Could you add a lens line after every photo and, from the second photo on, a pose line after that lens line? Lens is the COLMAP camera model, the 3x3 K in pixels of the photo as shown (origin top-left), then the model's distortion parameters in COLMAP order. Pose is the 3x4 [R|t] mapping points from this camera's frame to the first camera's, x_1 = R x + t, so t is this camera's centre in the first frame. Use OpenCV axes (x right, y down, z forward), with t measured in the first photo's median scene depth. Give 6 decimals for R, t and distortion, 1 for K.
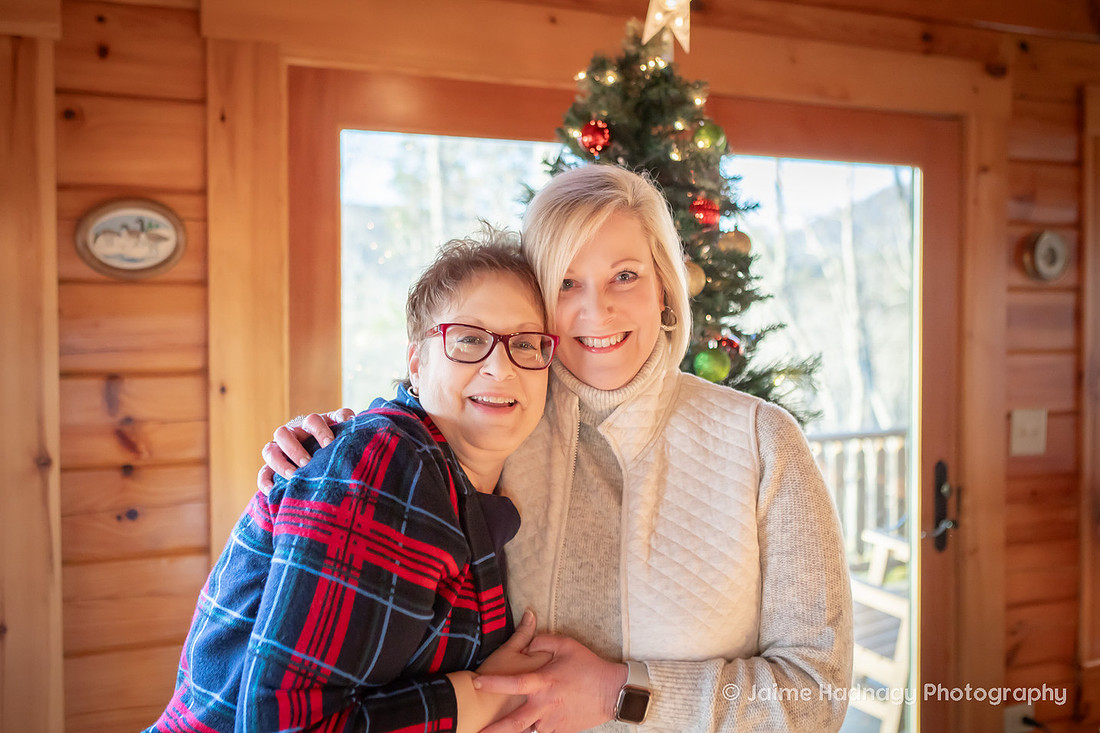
lens RADIAL K [[1255.8, 0, 550.0], [0, 1255.8, 366.5], [0, 0, 1]] dist [-0.026768, 0.023358]
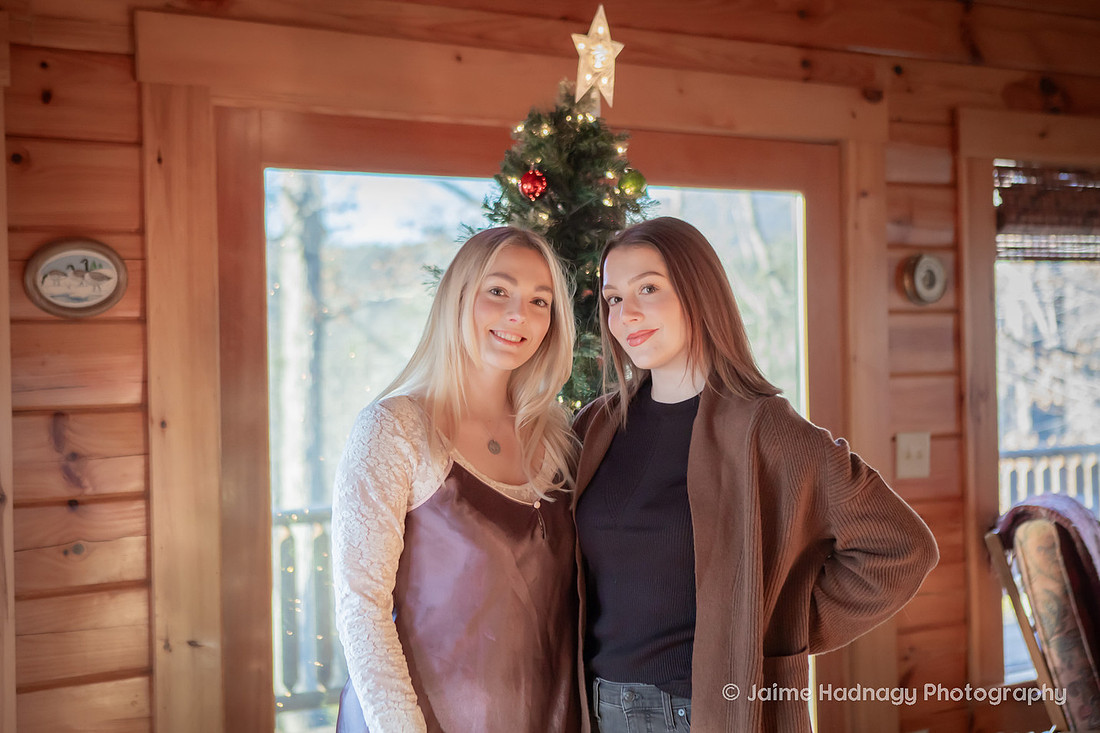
lens RADIAL K [[1731.0, 0, 550.0], [0, 1731.0, 366.5], [0, 0, 1]] dist [0.043207, 0.086968]
pose [[0.986617, -0.019957, 0.161828, -0.182534], [0.024738, 0.999313, -0.027582, 0.018857], [-0.161167, 0.031216, 0.986433, -0.463018]]
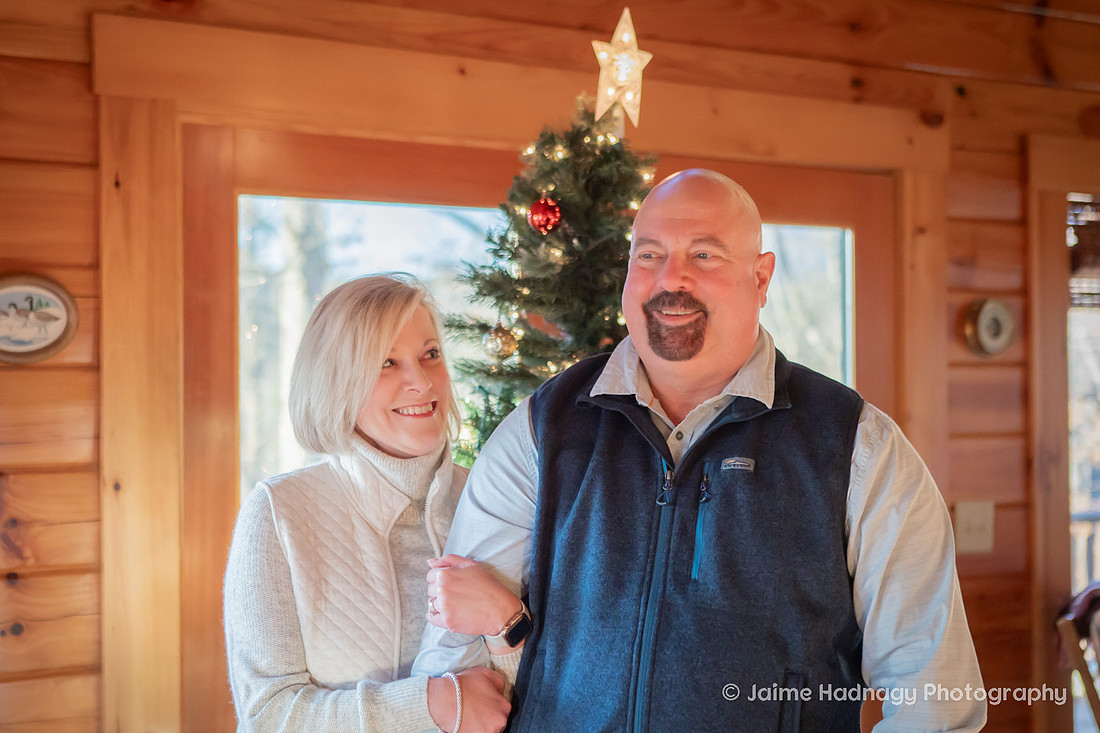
lens RADIAL K [[1811.9, 0, 501.7], [0, 1811.9, 389.5], [0, 0, 1]] dist [0.024636, 0.093423]
pose [[0.991797, -0.005728, 0.127691, -0.157986], [0.010763, 0.999190, -0.038772, 0.002477], [-0.127365, 0.039828, 0.991056, -0.325972]]
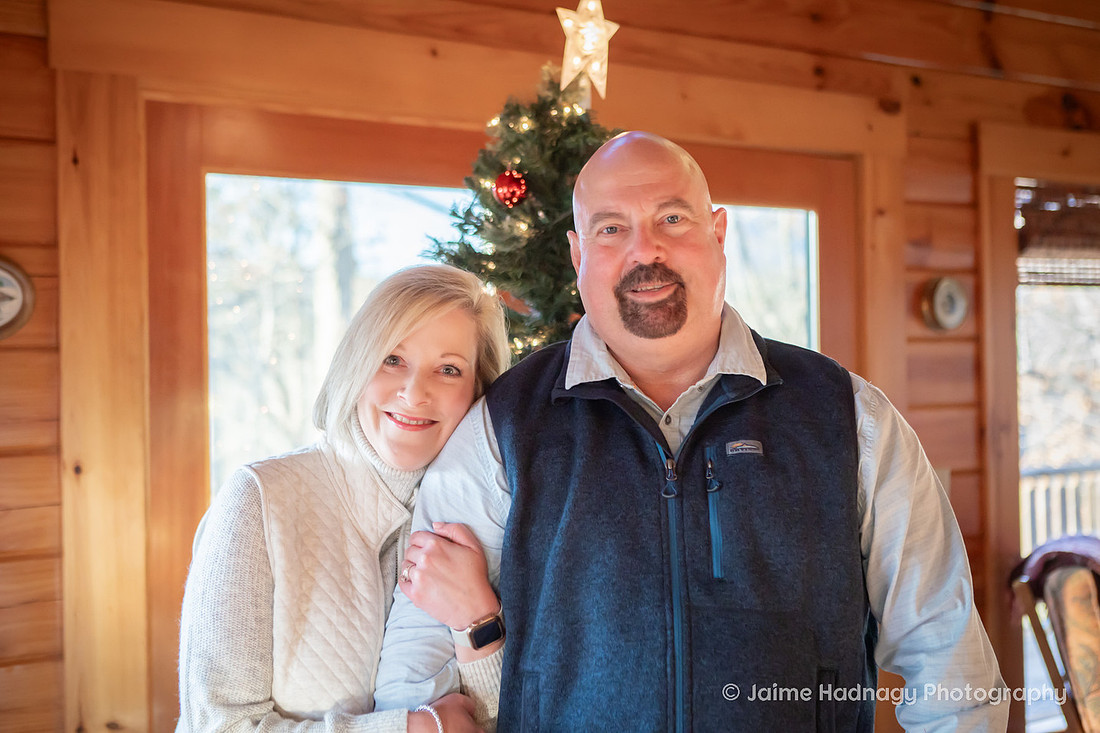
lens RADIAL K [[1509.1, 0, 550.0], [0, 1509.1, 366.5], [0, 0, 1]] dist [0.016213, 0.046592]
pose [[0.988081, -0.014133, 0.153283, -0.098755], [0.020297, 0.999044, -0.038723, -0.005891], [-0.152589, 0.041373, 0.987423, -0.096422]]
